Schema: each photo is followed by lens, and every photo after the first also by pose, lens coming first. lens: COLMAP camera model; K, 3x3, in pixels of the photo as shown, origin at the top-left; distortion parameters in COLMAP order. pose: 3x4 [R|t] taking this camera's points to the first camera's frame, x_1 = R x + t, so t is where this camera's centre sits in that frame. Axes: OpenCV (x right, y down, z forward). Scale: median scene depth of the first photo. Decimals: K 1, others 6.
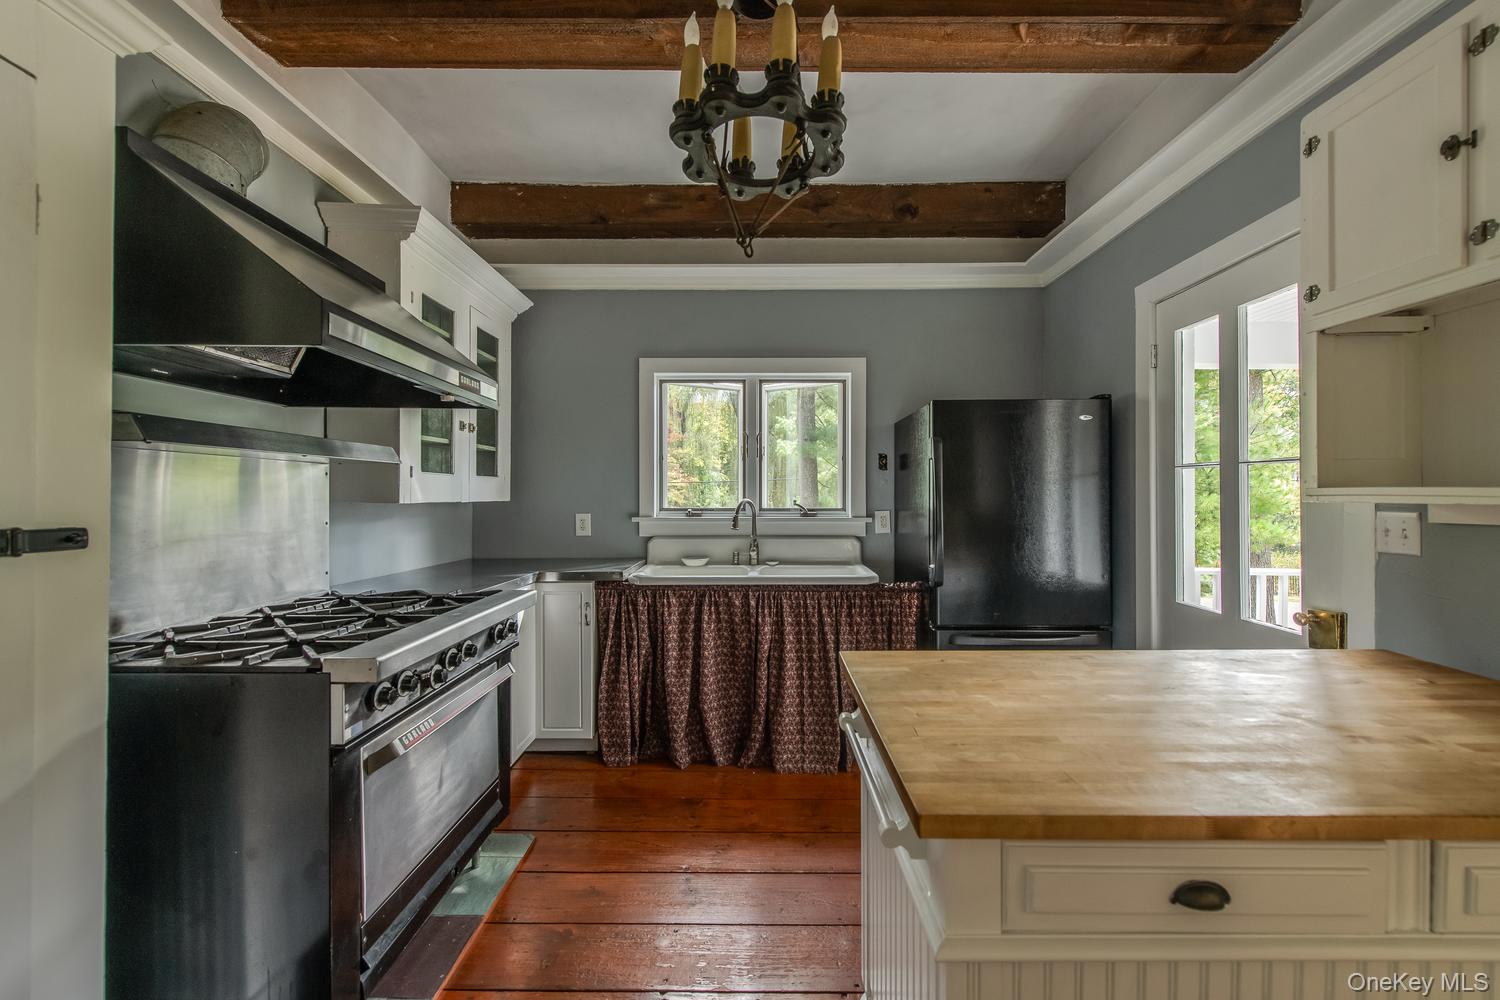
lens RADIAL K [[596.9, 0, 750.0], [0, 596.9, 500.0], [0, 0, 1]] dist [0.009784, -0.005057]
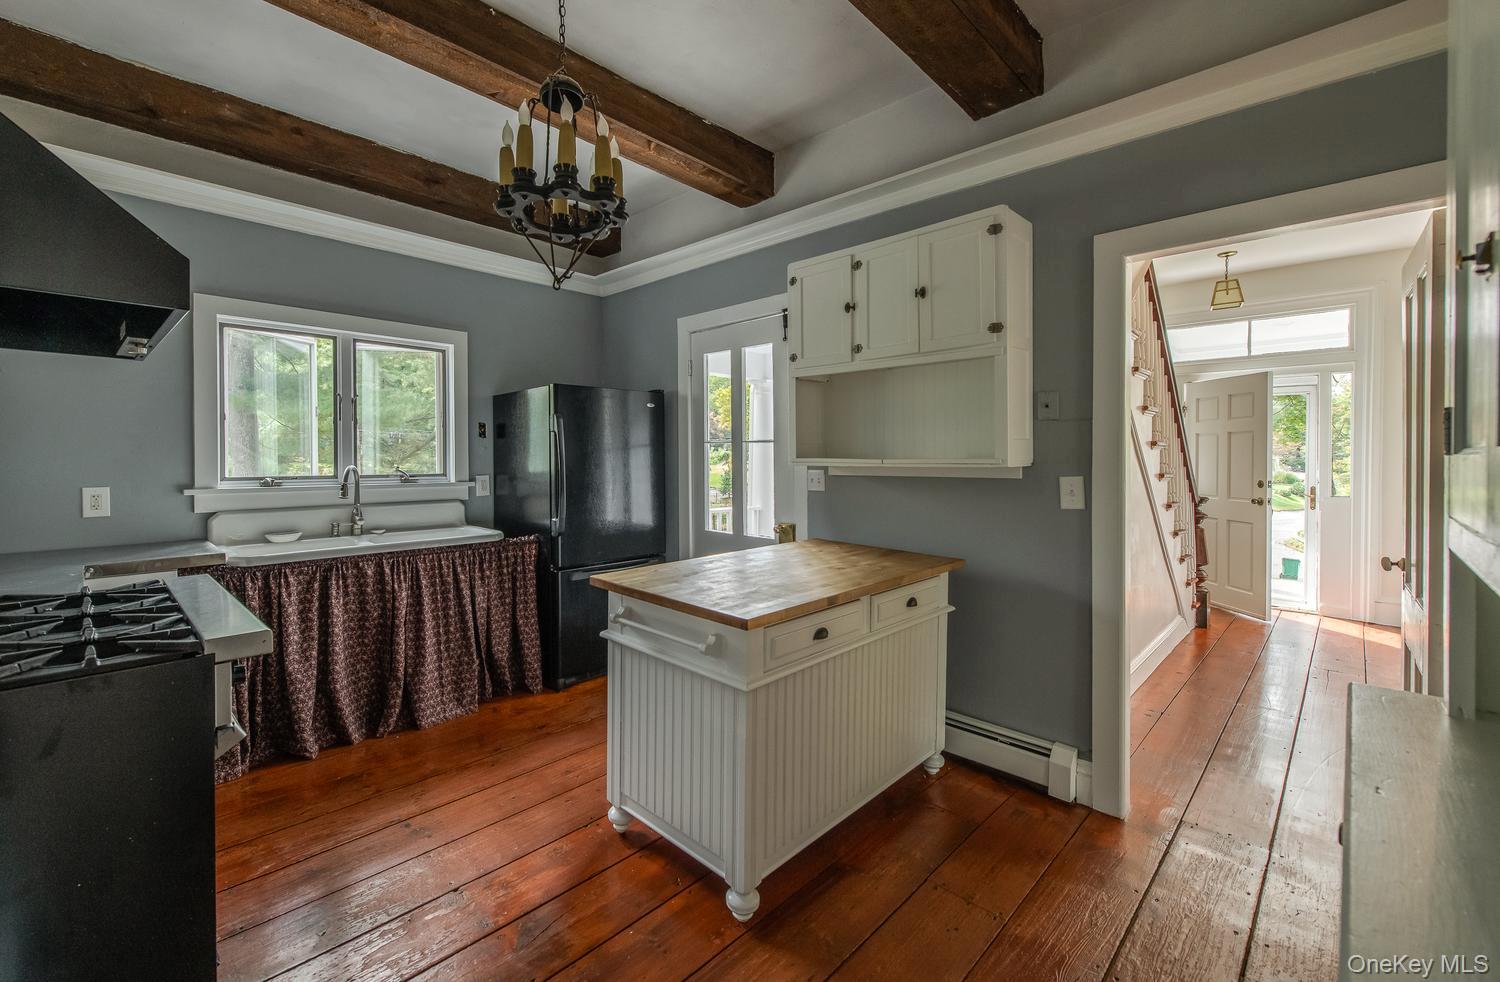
lens RADIAL K [[610.9, 0, 719.1], [0, 610.9, 462.4], [0, 0, 1]] dist [0.001004, 0.000080]
pose [[0.699106, -0.006186, 0.714991, -0.335754], [0.005363, 0.999980, 0.003408, -0.008144], [-0.714997, 0.001452, 0.699126, -0.107016]]
